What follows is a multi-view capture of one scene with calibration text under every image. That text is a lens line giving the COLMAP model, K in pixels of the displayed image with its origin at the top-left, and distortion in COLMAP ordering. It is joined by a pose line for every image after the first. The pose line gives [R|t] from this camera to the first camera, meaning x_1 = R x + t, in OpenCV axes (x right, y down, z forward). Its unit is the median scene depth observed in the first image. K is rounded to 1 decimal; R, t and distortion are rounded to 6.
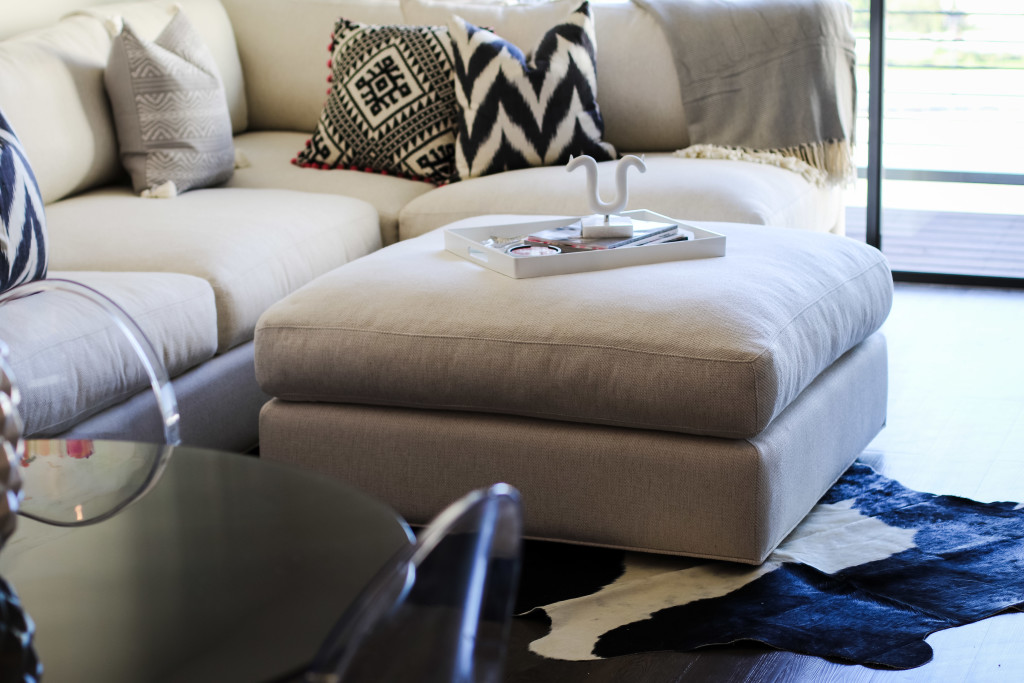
lens RADIAL K [[2382.7, 0, 512.0], [0, 2382.7, 341.5], [0, 0, 1]] dist [-0.141334, 0.018546]
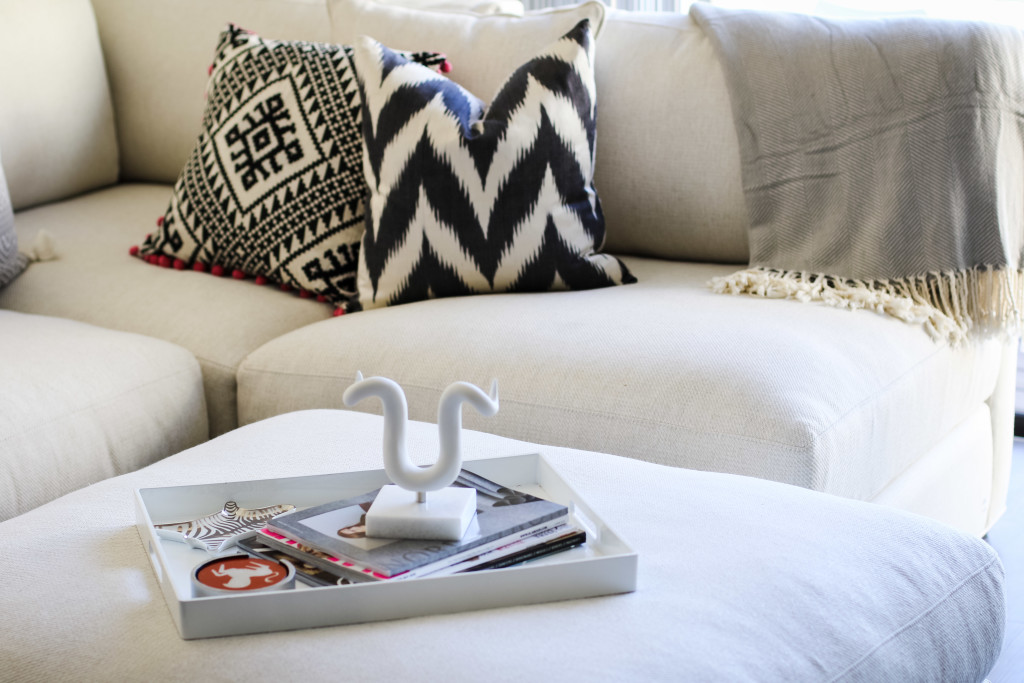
lens RADIAL K [[2394.9, 0, 512.0], [0, 2394.9, 341.5], [0, 0, 1]] dist [-0.152052, 0.117618]
pose [[0.987457, 0.055910, -0.147655, 0.107388], [-0.049551, 0.997693, 0.046400, -0.088243], [0.149909, -0.038501, 0.987950, 0.388224]]
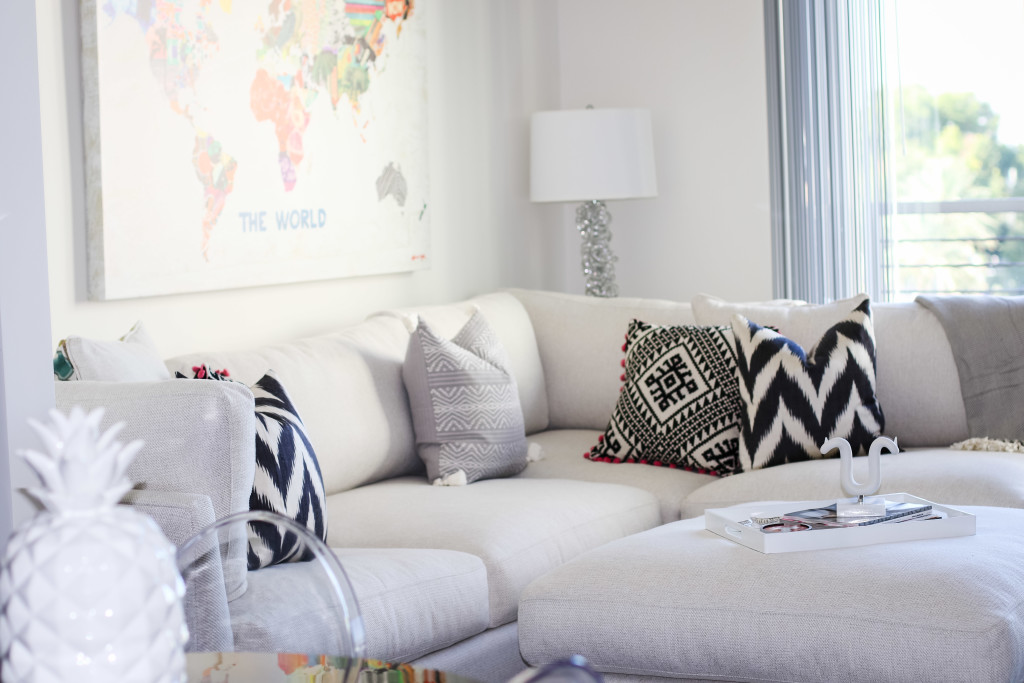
lens RADIAL K [[2382.7, 0, 512.0], [0, 2382.7, 341.5], [0, 0, 1]] dist [-0.141334, 0.018546]
pose [[0.986961, -0.006496, -0.160828, 0.045060], [-0.016314, 0.990003, -0.140098, 0.021938], [0.160130, 0.140895, 0.976989, -0.032026]]
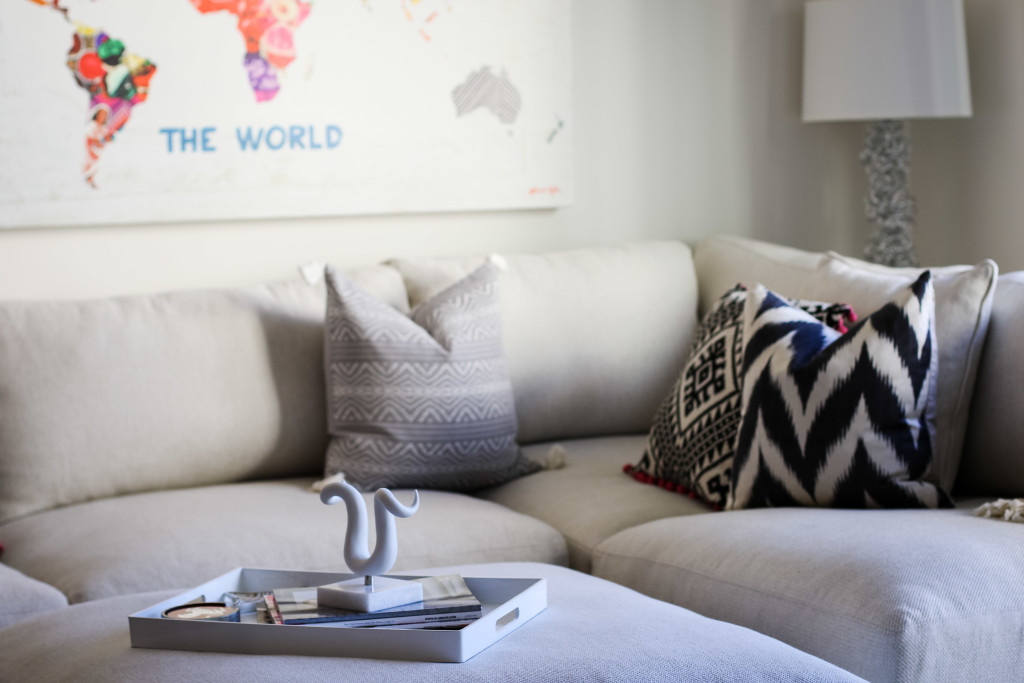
lens RADIAL K [[2394.9, 0, 512.0], [0, 2394.9, 341.5], [0, 0, 1]] dist [-0.152052, 0.117618]
pose [[0.717134, 0.055894, -0.694690, 0.418747], [-0.136679, 0.988702, -0.061544, -0.065228], [0.683401, 0.139085, 0.716671, 0.432254]]
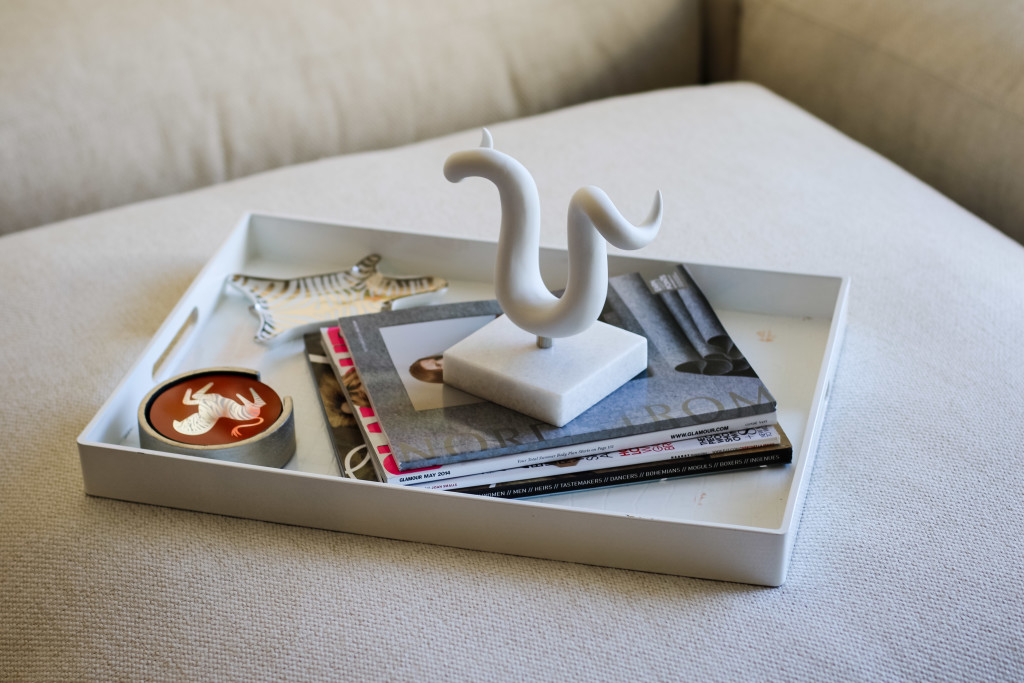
lens RADIAL K [[2394.9, 0, 512.0], [0, 2394.9, 341.5], [0, 0, 1]] dist [-0.152052, 0.117618]
pose [[0.781206, 0.319500, -0.536318, 0.173013], [-0.148486, 0.929550, 0.337474, -0.130835], [0.606358, -0.184001, 0.773611, 0.586906]]
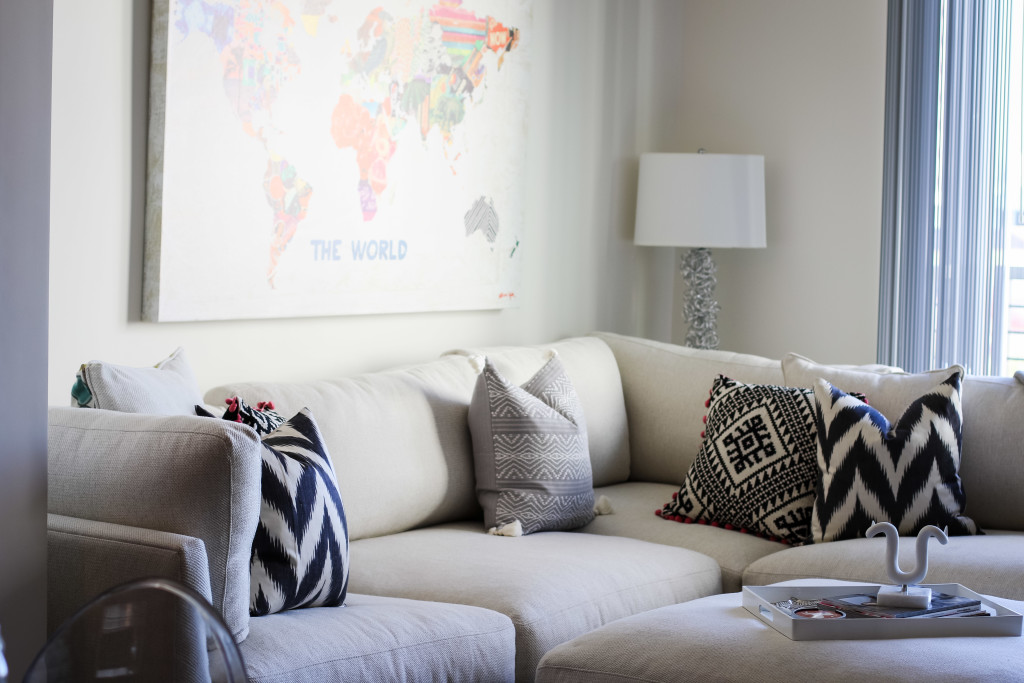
lens RADIAL K [[2382.7, 0, 512.0], [0, 2382.7, 341.5], [0, 0, 1]] dist [-0.141334, 0.018546]
pose [[0.967829, 0.059657, -0.244433, 0.092372], [-0.096657, 0.985095, -0.142289, 0.002283], [0.232301, 0.161338, 0.959170, 0.007206]]
